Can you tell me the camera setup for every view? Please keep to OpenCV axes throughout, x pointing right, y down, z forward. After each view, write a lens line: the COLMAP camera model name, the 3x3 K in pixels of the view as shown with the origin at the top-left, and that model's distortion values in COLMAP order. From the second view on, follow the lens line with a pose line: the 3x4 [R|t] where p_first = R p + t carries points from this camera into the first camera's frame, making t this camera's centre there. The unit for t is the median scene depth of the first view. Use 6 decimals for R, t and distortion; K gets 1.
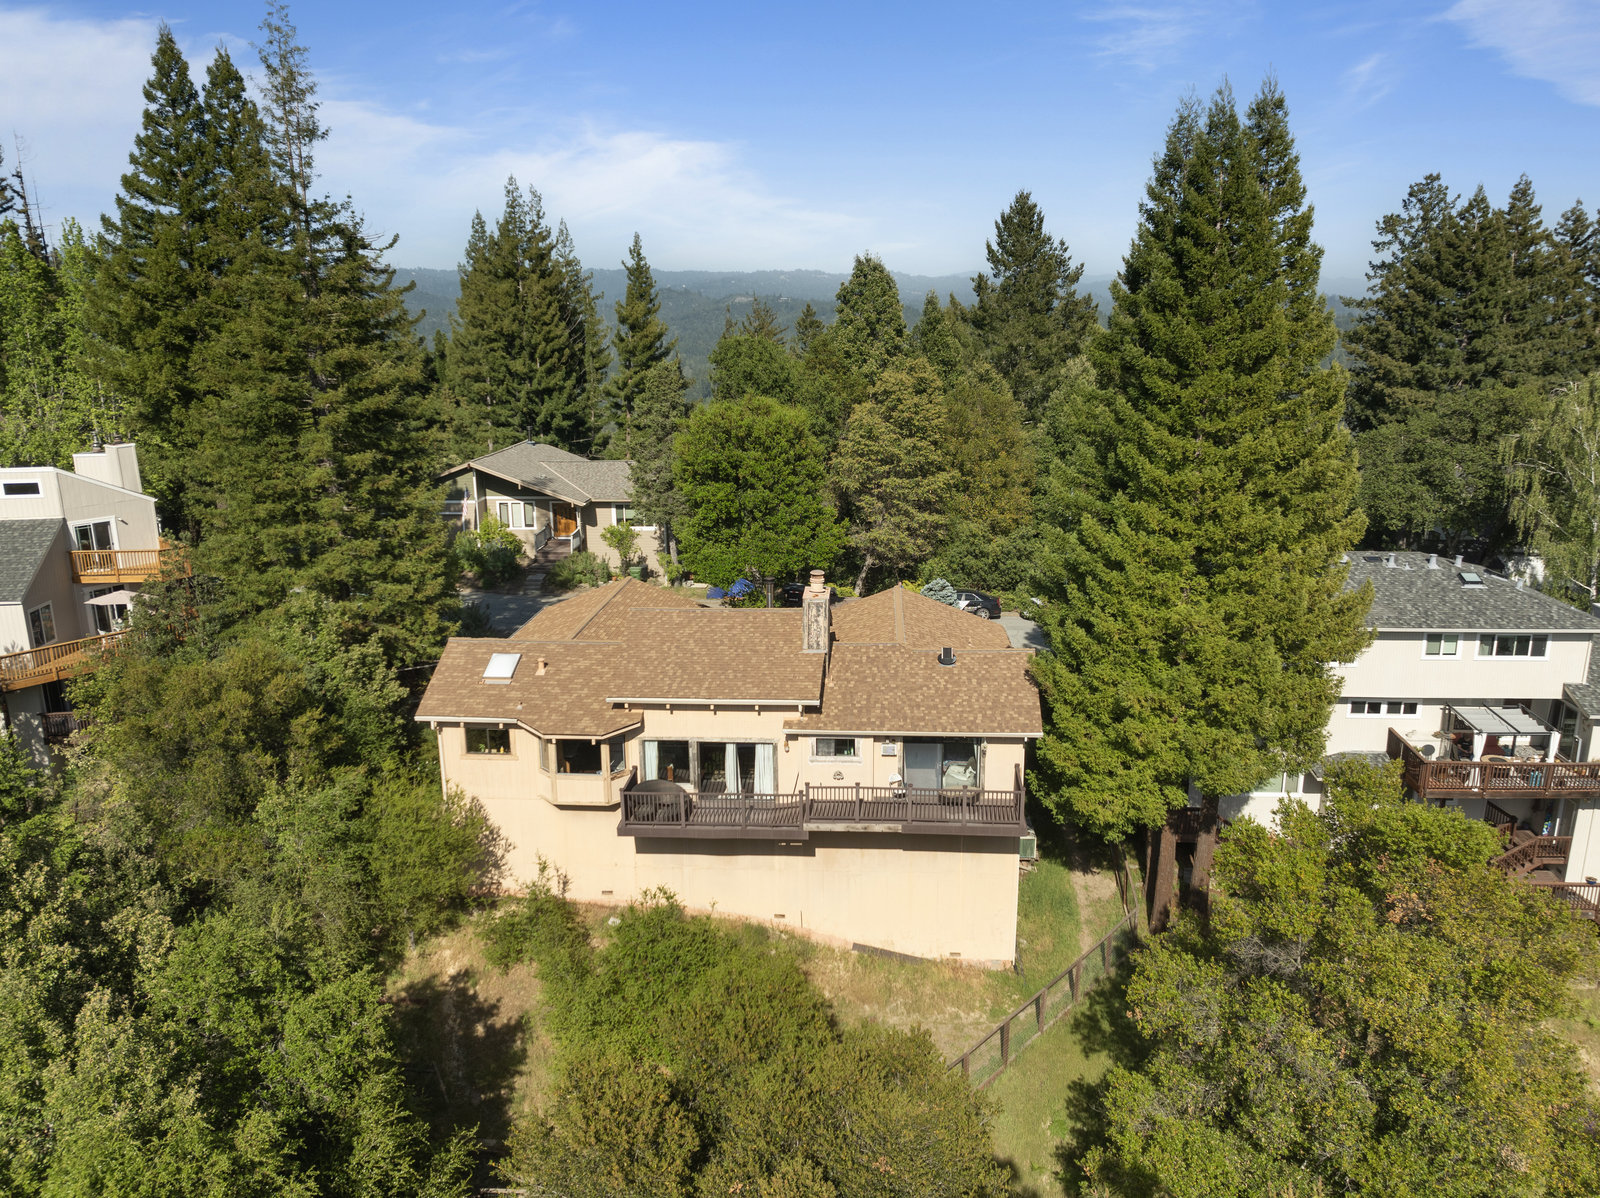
lens RADIAL K [[1130.4, 0, 811.9], [0, 1130.4, 601.7], [0, 0, 1]] dist [-0.036556, -0.003234]
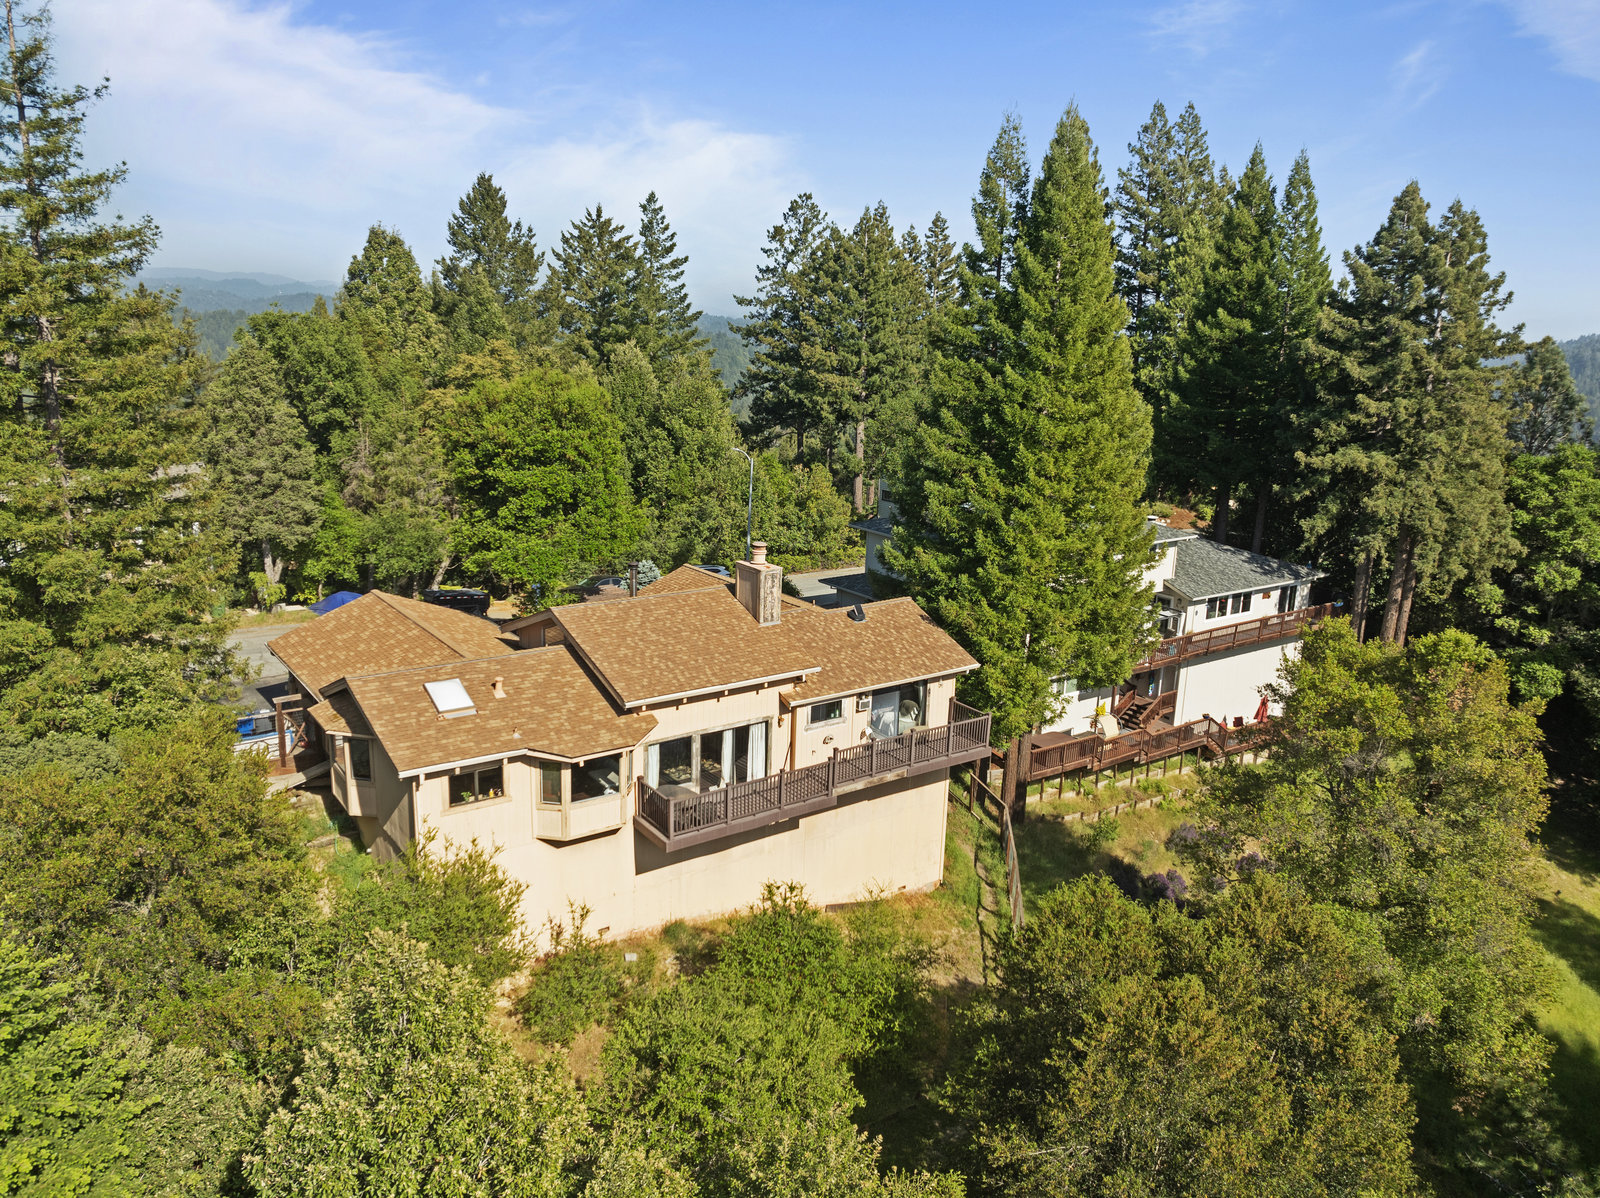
lens RADIAL K [[1130.4, 0, 811.9], [0, 1130.4, 601.7], [0, 0, 1]] dist [-0.036556, -0.003234]
pose [[0.773452, -0.121699, 0.622062, -0.589571], [0.122047, 0.991625, 0.042251, -0.012716], [-0.621994, 0.043242, 0.781827, 0.207907]]
